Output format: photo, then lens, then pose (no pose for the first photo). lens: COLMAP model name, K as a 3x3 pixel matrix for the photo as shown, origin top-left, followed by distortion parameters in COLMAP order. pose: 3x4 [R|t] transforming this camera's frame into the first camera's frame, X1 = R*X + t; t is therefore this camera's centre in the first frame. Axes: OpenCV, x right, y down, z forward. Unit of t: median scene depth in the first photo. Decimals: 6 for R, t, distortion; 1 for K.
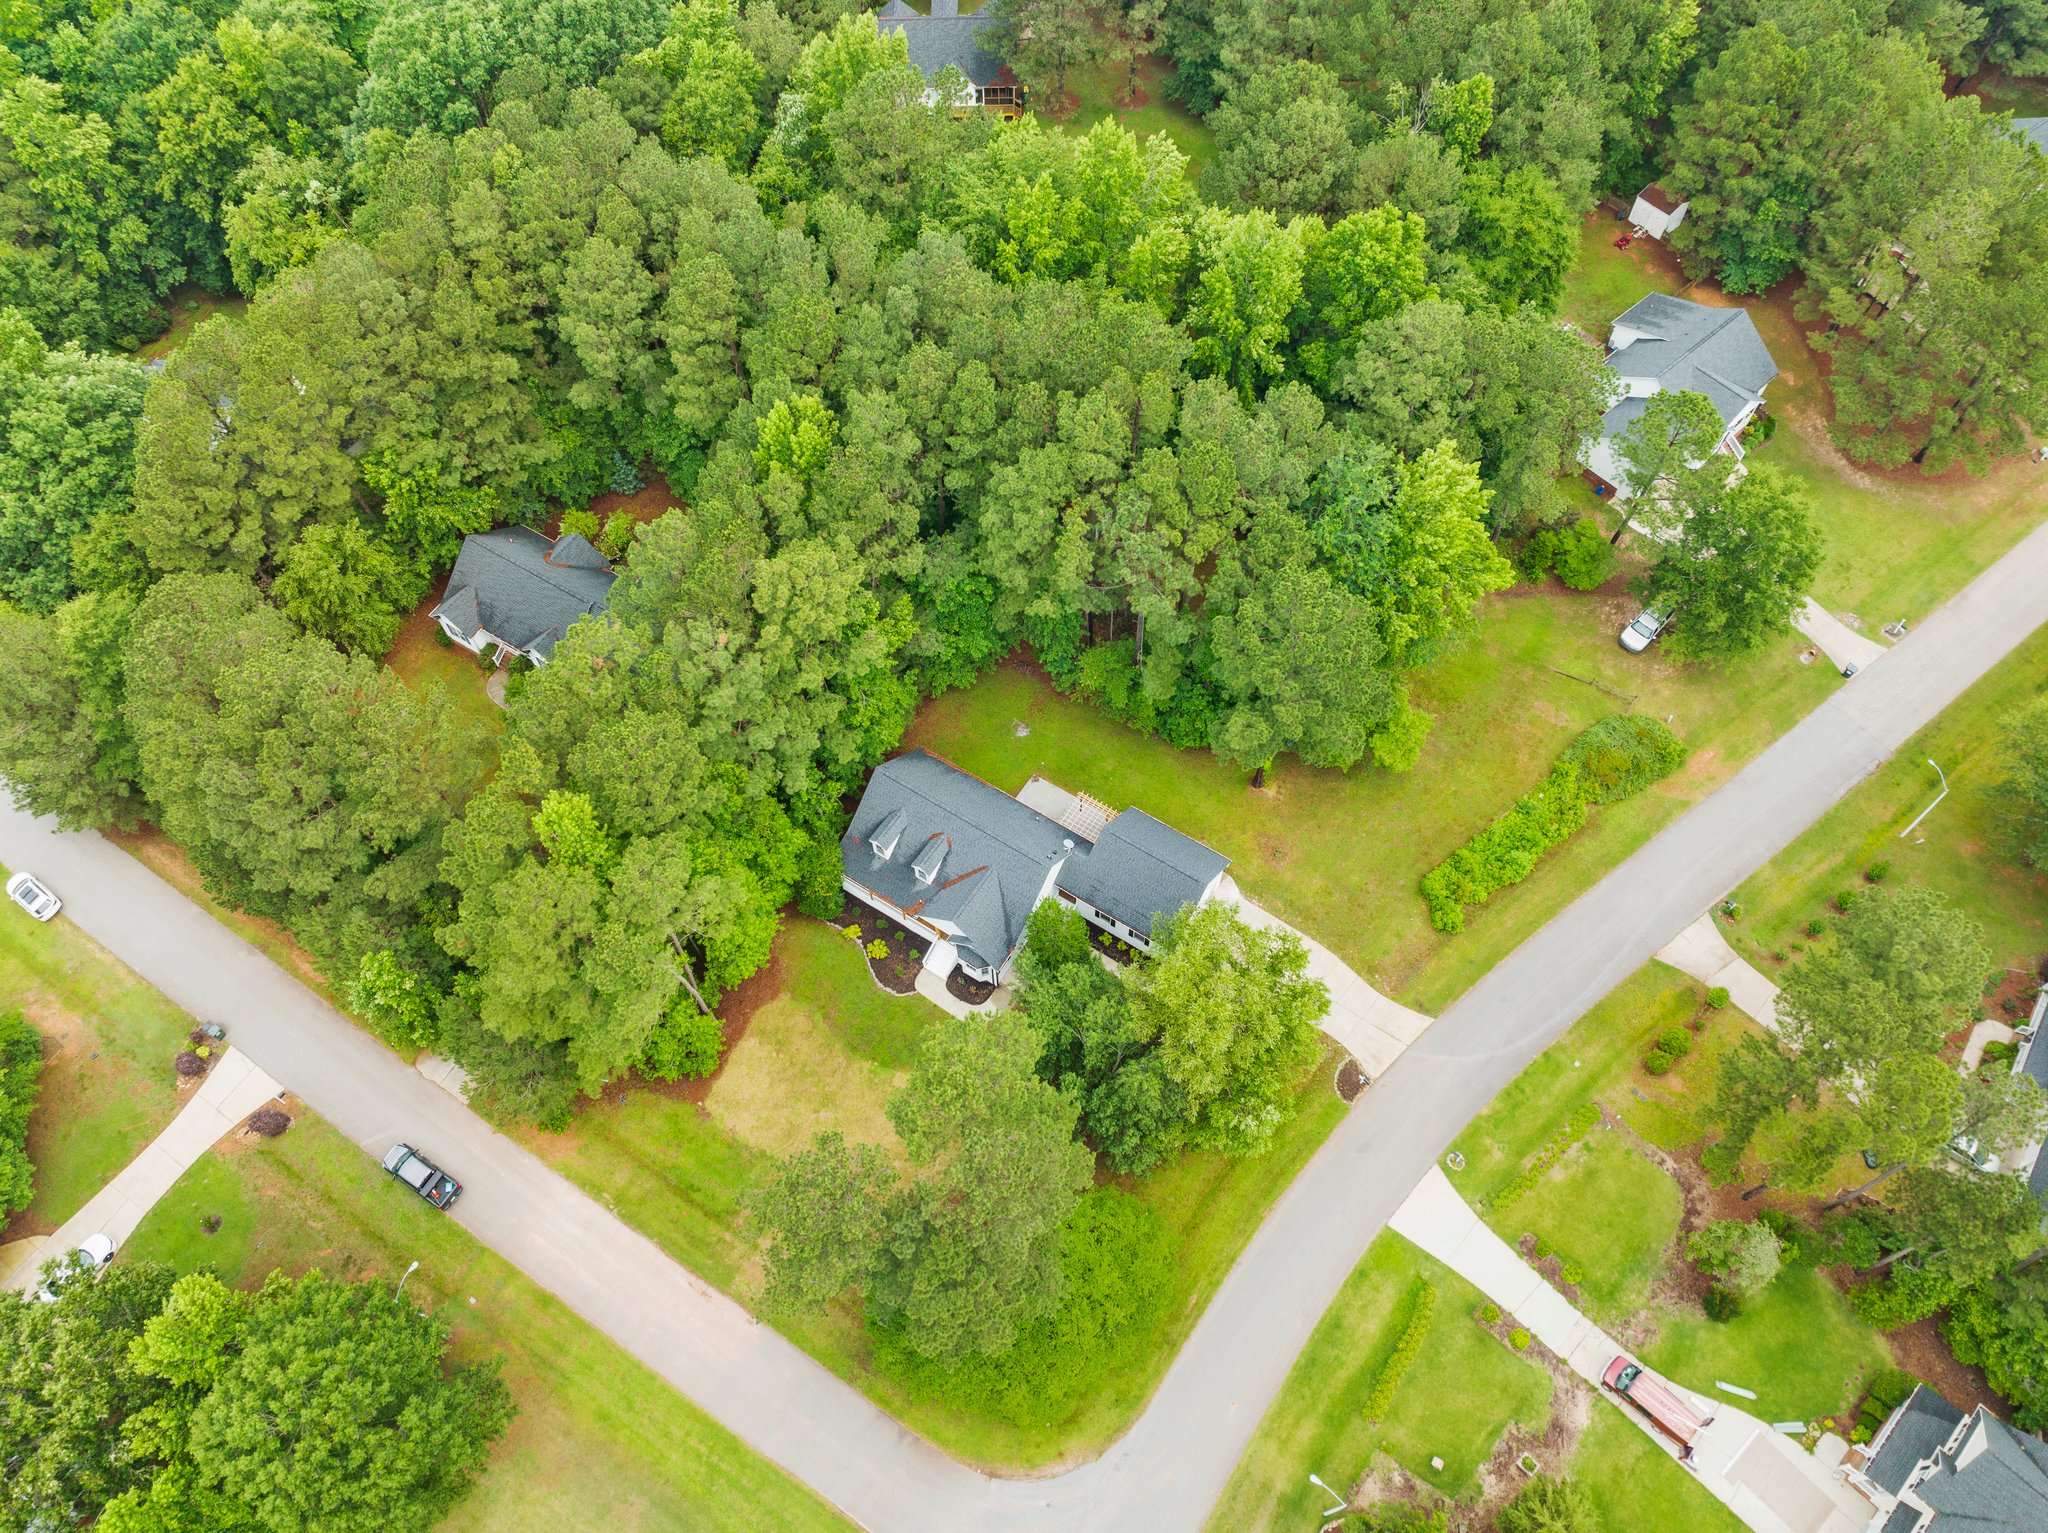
lens RADIAL K [[1432.6, 0, 1023.0], [0, 1432.6, 774.2], [0, 0, 1]] dist [-0.040217, -0.001566]
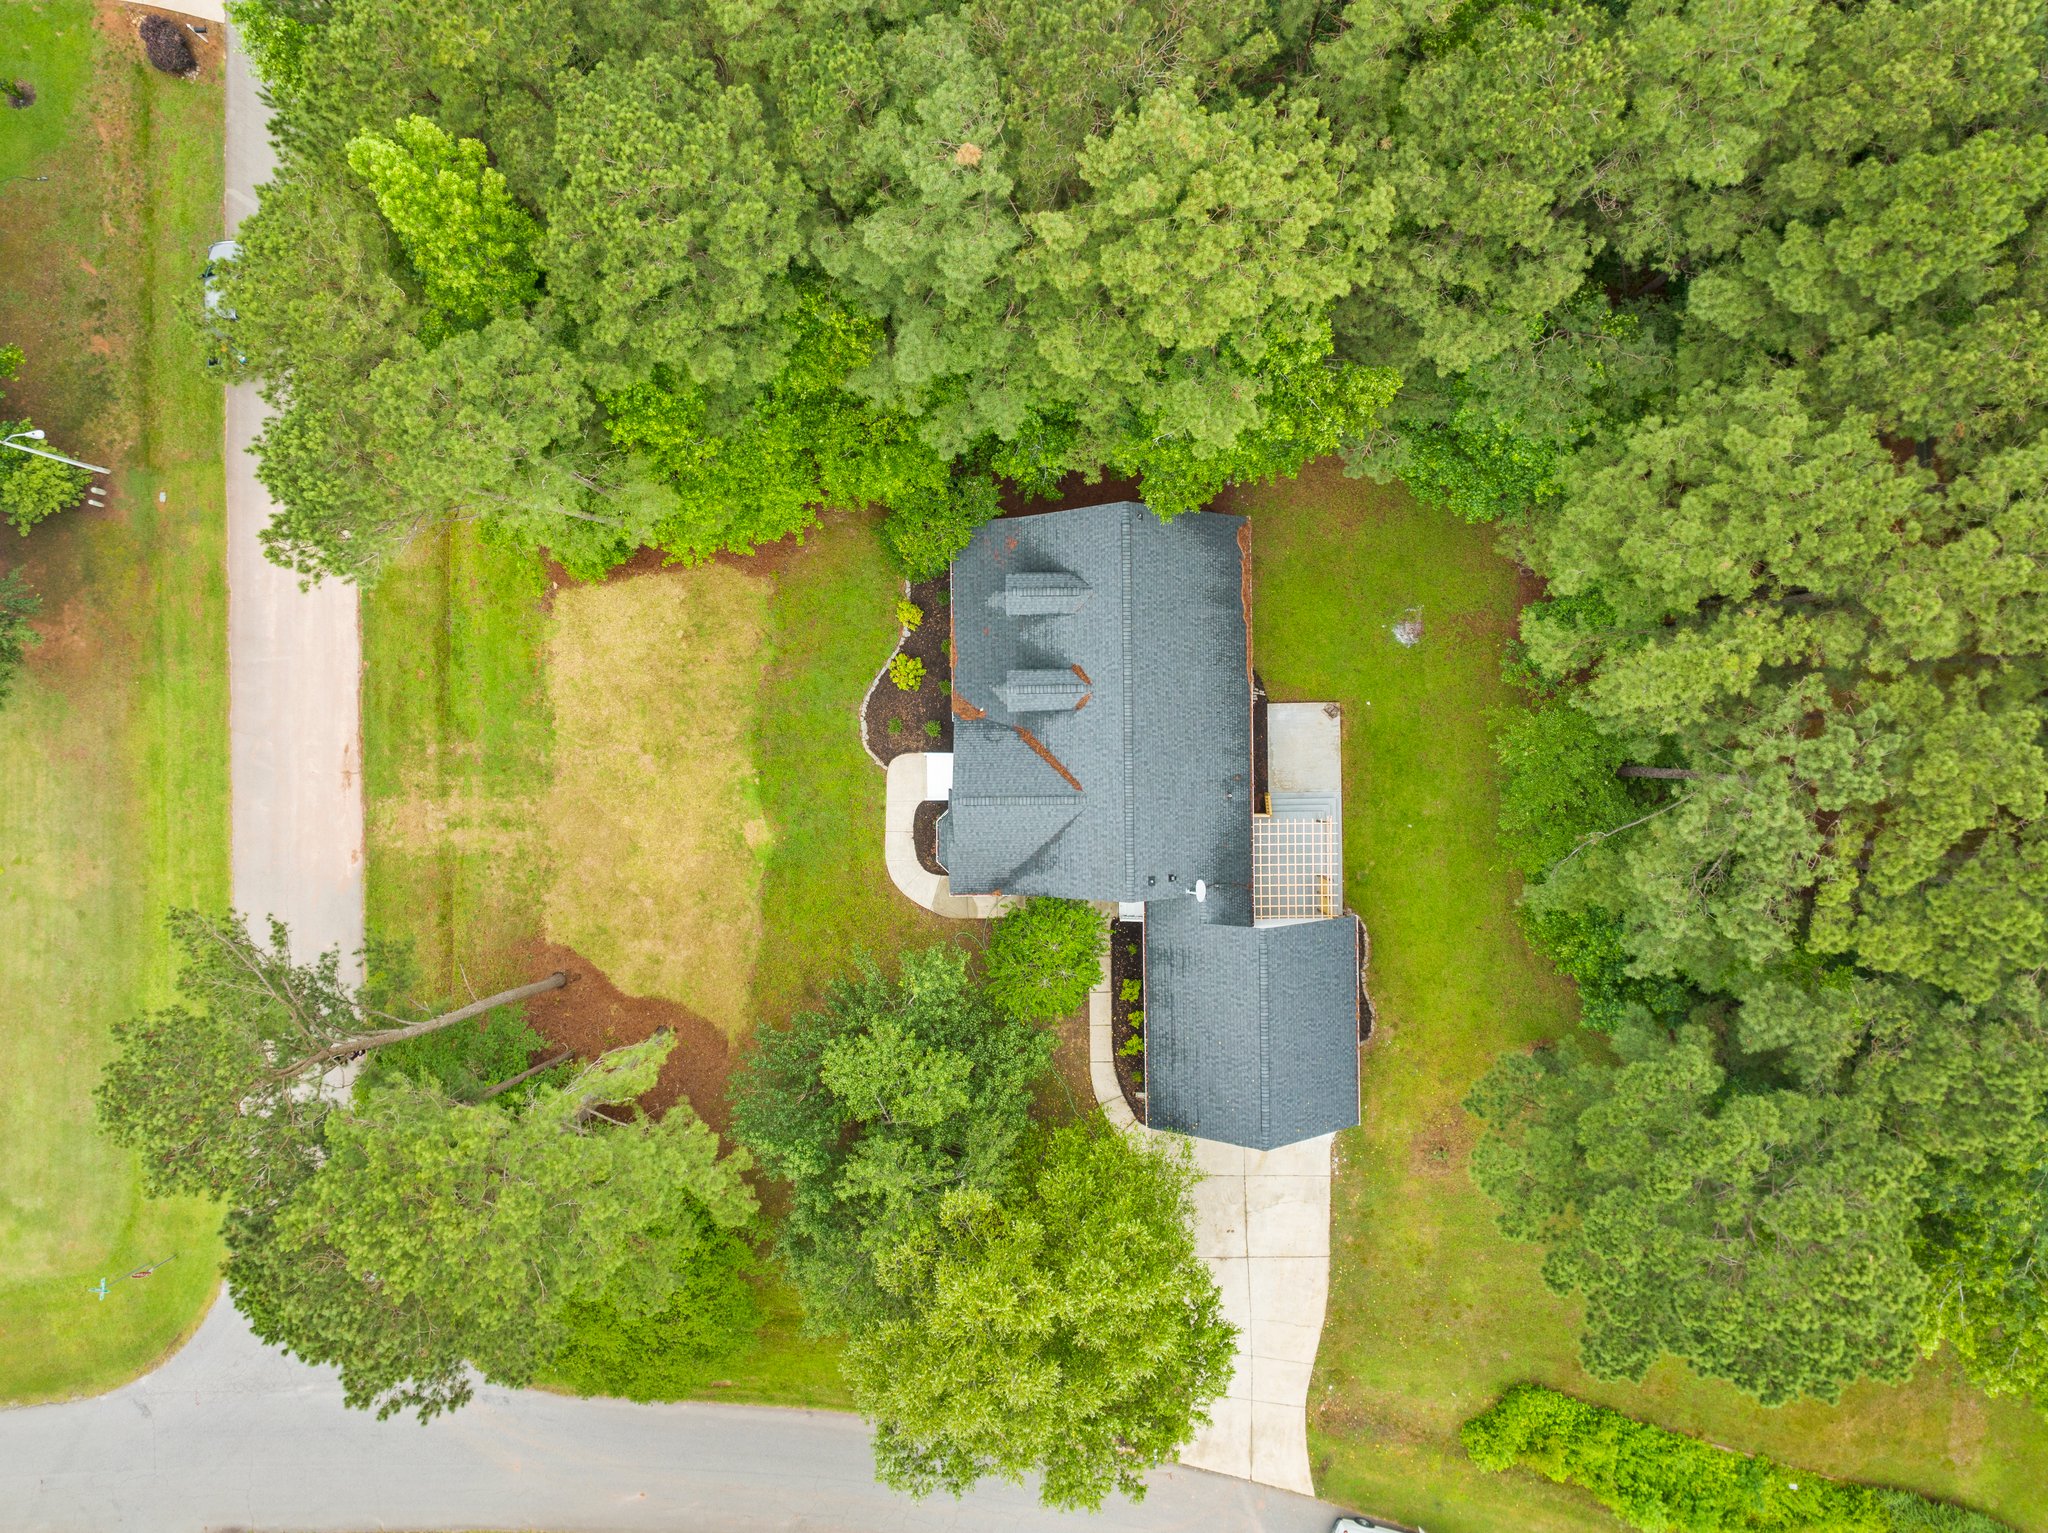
lens RADIAL K [[1439.2, 0, 1018.5], [0, 1439.2, 769.1], [0, 0, 1]] dist [-0.041523, 0.005515]
pose [[0.556966, 0.830517, 0.005479, -0.048503], [-0.706080, 0.470021, 0.529652, -0.217571], [0.437310, -0.298867, 0.848197, 0.537600]]
